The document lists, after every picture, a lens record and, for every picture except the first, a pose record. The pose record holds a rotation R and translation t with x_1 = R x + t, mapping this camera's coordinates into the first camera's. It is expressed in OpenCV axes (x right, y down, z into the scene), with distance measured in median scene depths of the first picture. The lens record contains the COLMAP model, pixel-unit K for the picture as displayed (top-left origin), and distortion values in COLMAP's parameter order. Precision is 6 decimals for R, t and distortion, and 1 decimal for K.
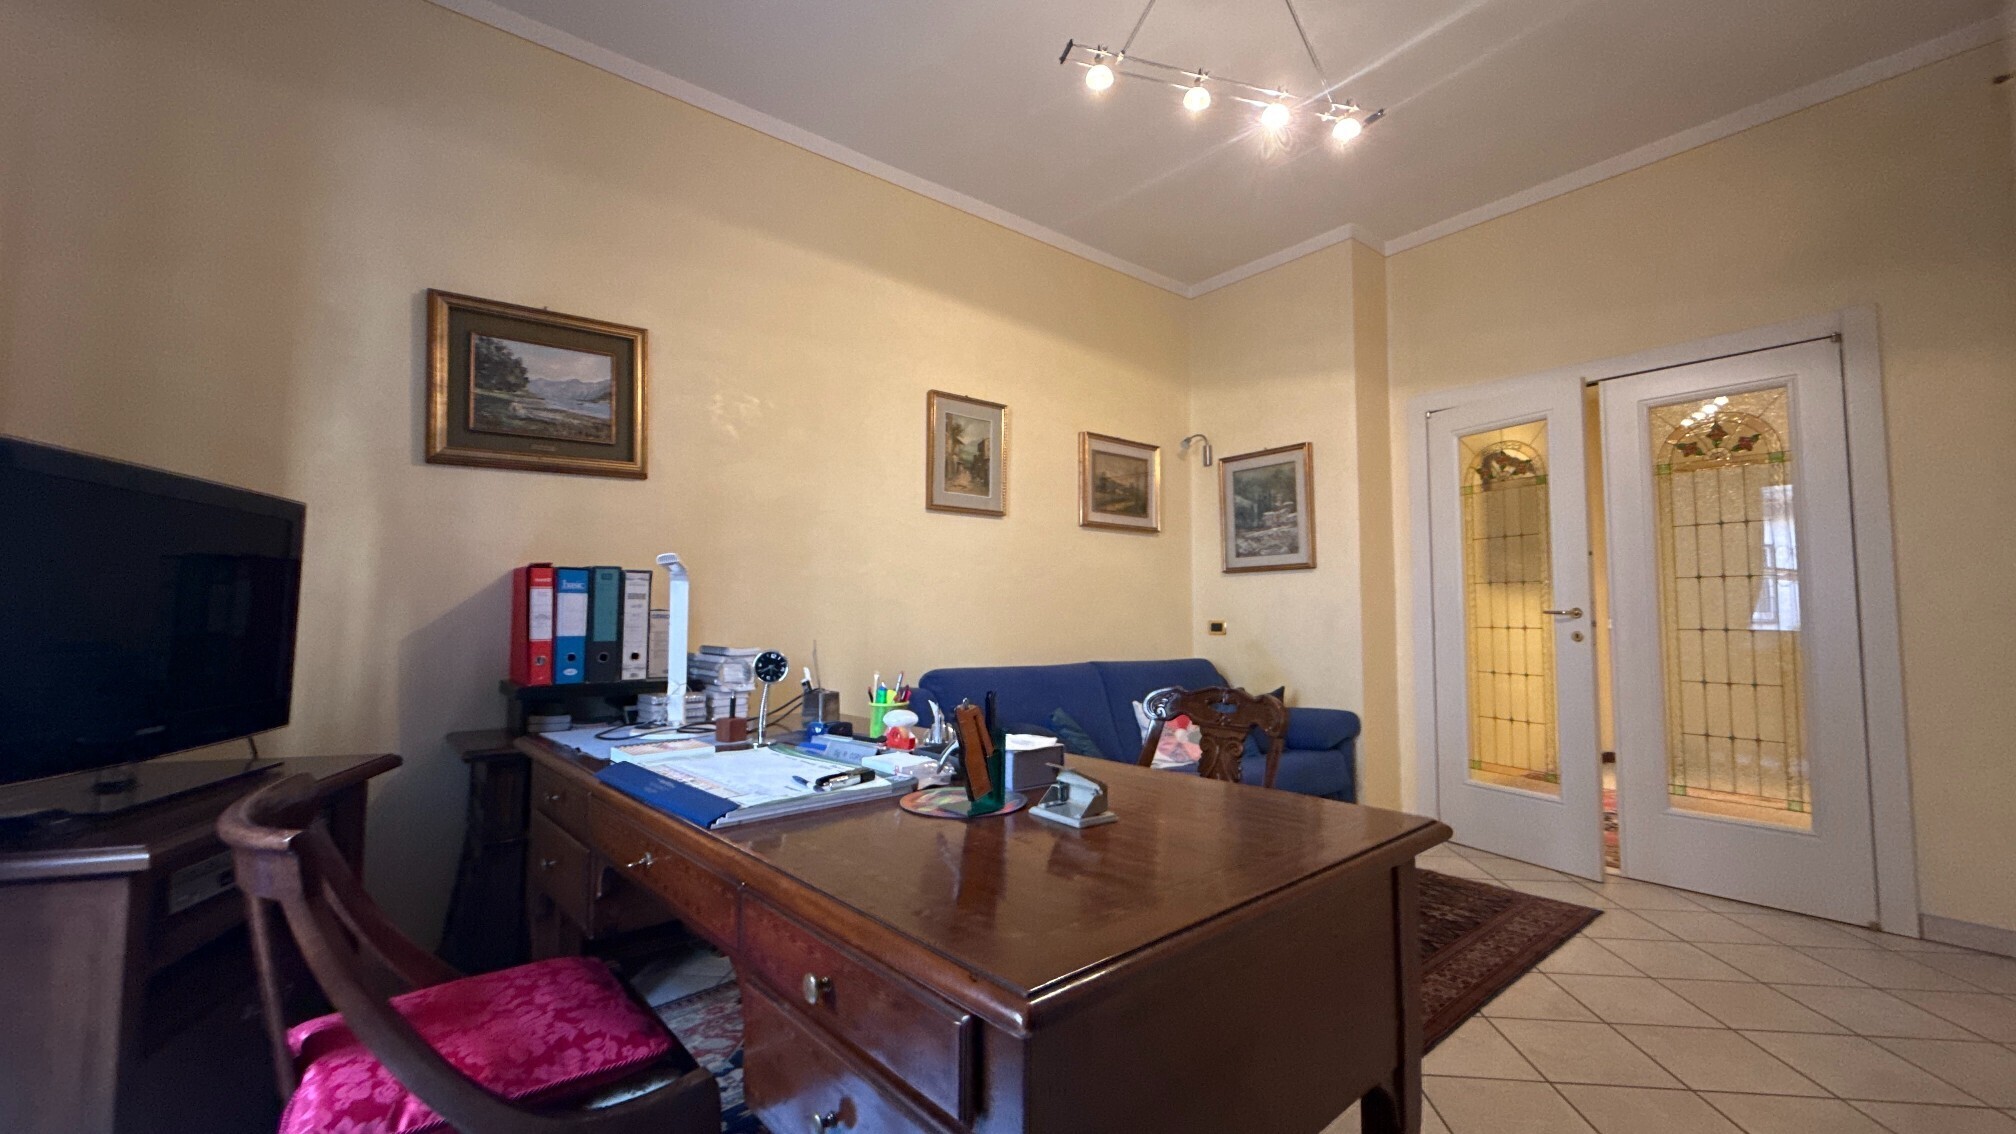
lens RADIAL K [[798.4, 0, 996.0], [0, 798.4, 571.5], [0, 0, 1]] dist [-0.001268, 0.000339]
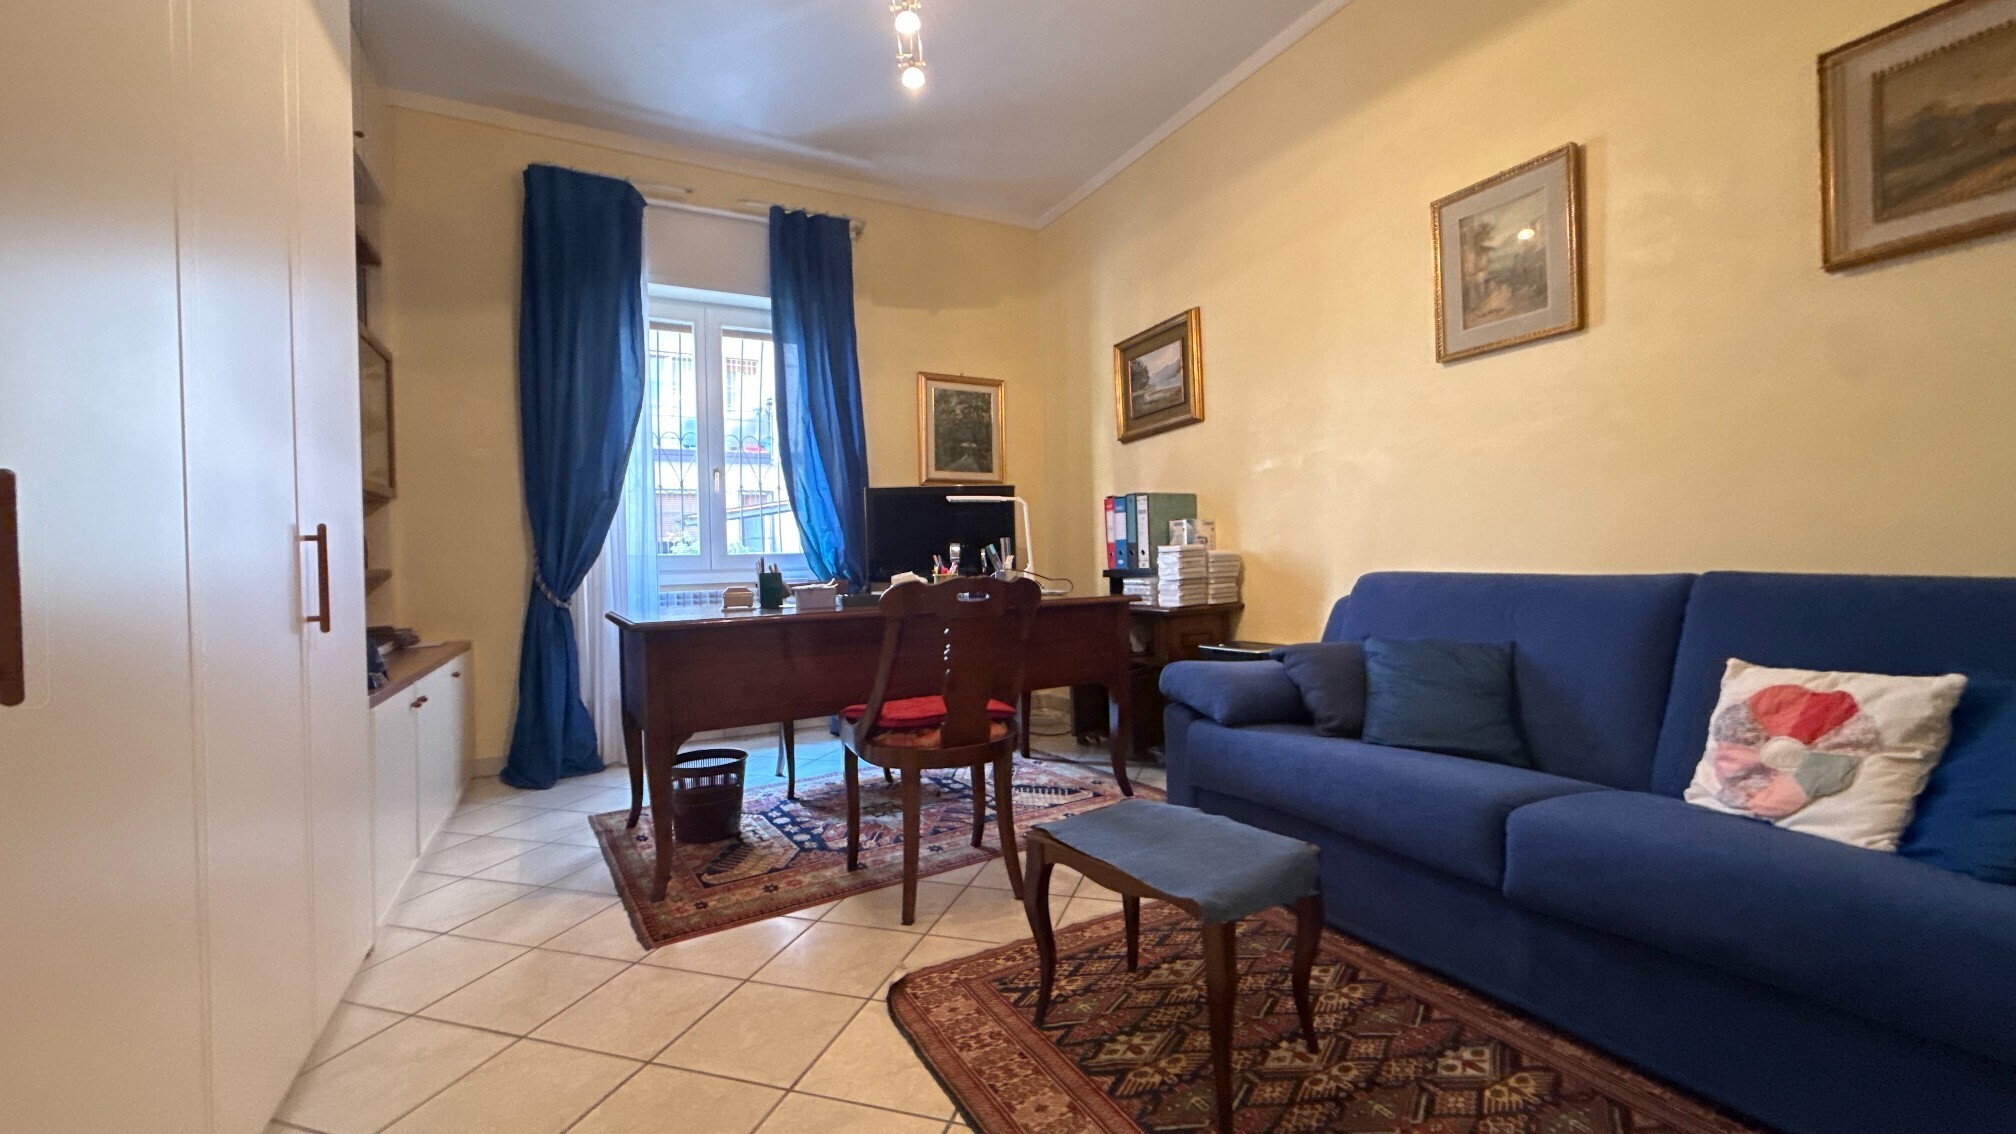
lens RADIAL K [[798.4, 0, 998.2], [0, 798.4, 569.6], [0, 0, 1]] dist [-0.001268, 0.000339]
pose [[-0.184859, 0.011729, -0.982695, 0.987081], [0.079741, 0.996811, -0.003103, 0.114409], [0.979525, -0.078935, -0.185204, 0.954157]]
